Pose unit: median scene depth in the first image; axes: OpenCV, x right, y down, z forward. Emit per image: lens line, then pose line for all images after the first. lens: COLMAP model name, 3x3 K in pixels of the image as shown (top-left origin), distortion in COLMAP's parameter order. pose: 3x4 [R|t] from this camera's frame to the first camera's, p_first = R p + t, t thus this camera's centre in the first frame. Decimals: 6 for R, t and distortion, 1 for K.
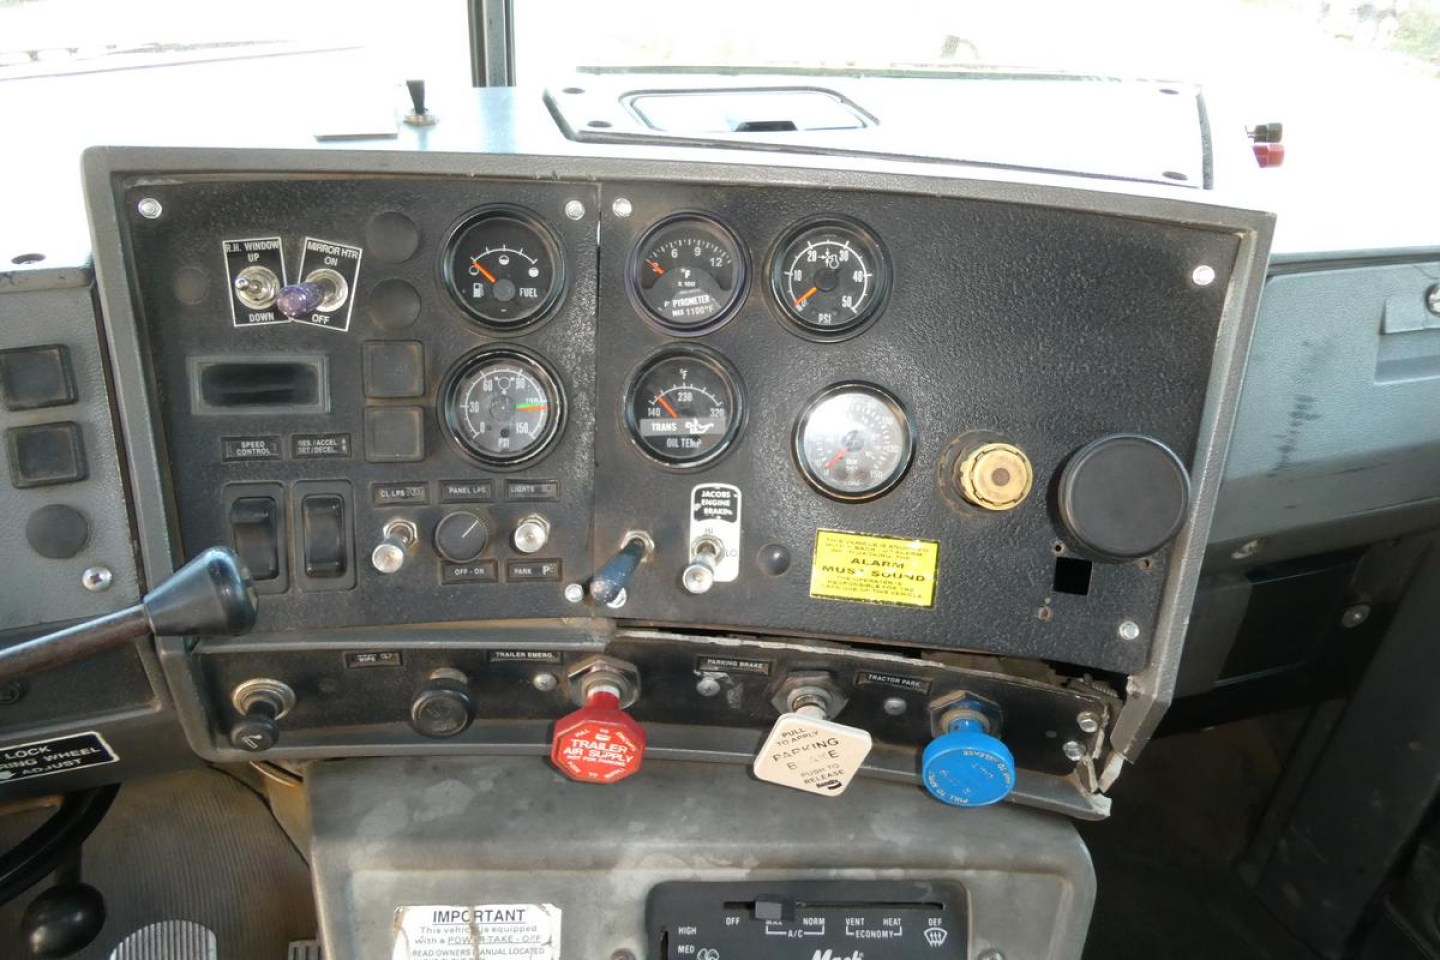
lens RADIAL K [[1026.1, 0, 723.5], [0, 1026.1, 472.0], [0, 0, 1]] dist [0.018876, 0.004055]
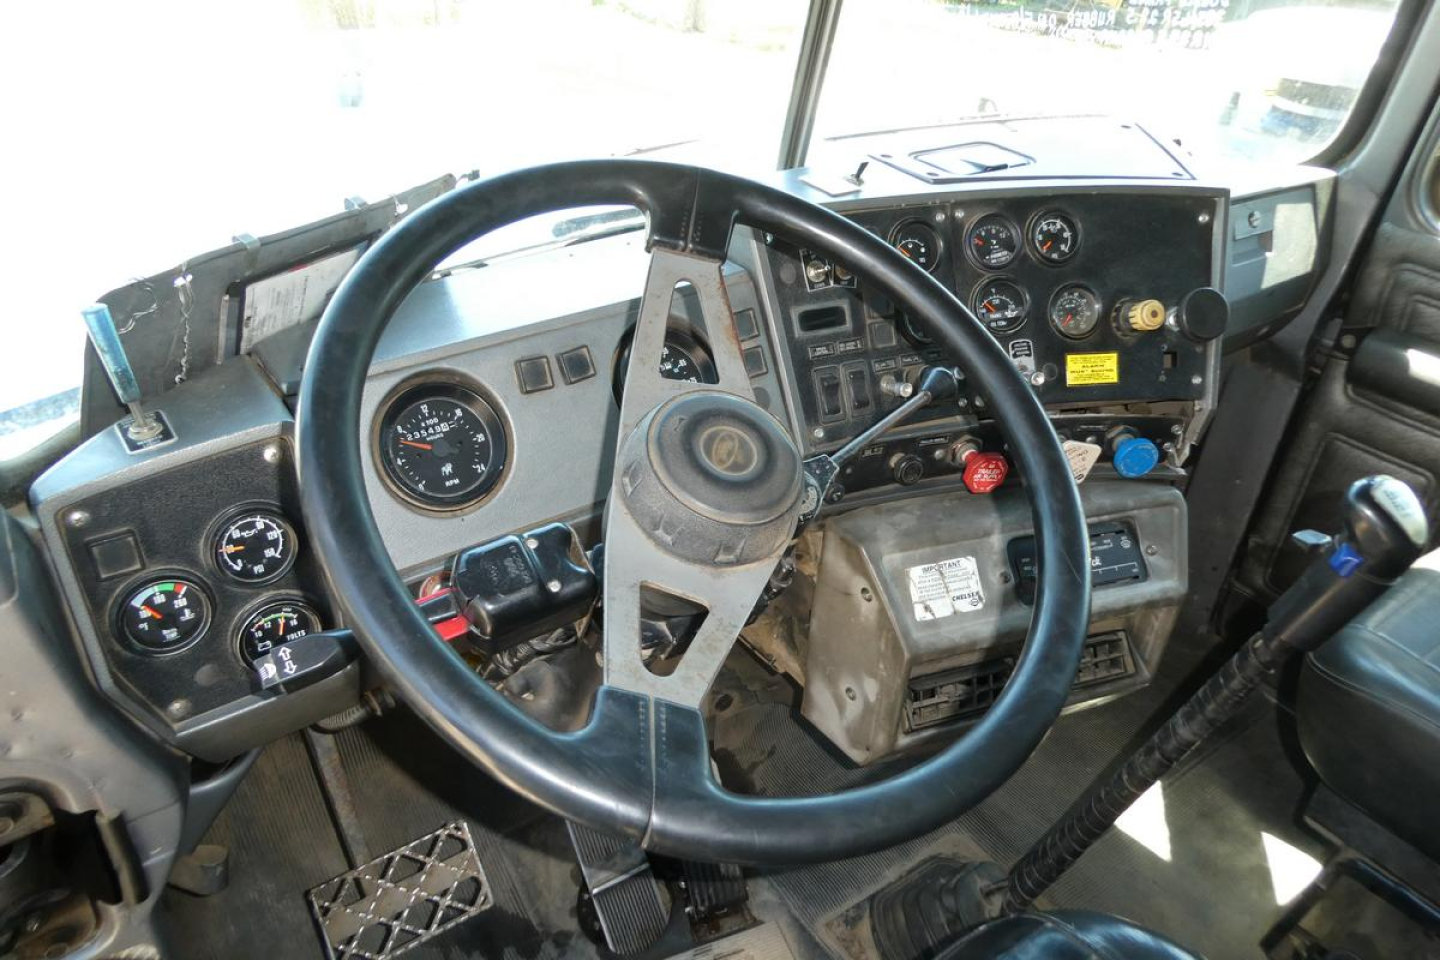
lens RADIAL K [[1026.1, 0, 723.5], [0, 1026.1, 472.0], [0, 0, 1]] dist [0.018876, 0.004055]
pose [[0.953491, -0.162792, 0.253682, -1.159193], [0.160396, 0.986589, 0.030245, 0.117134], [-0.255203, 0.011851, 0.966815, -0.878089]]
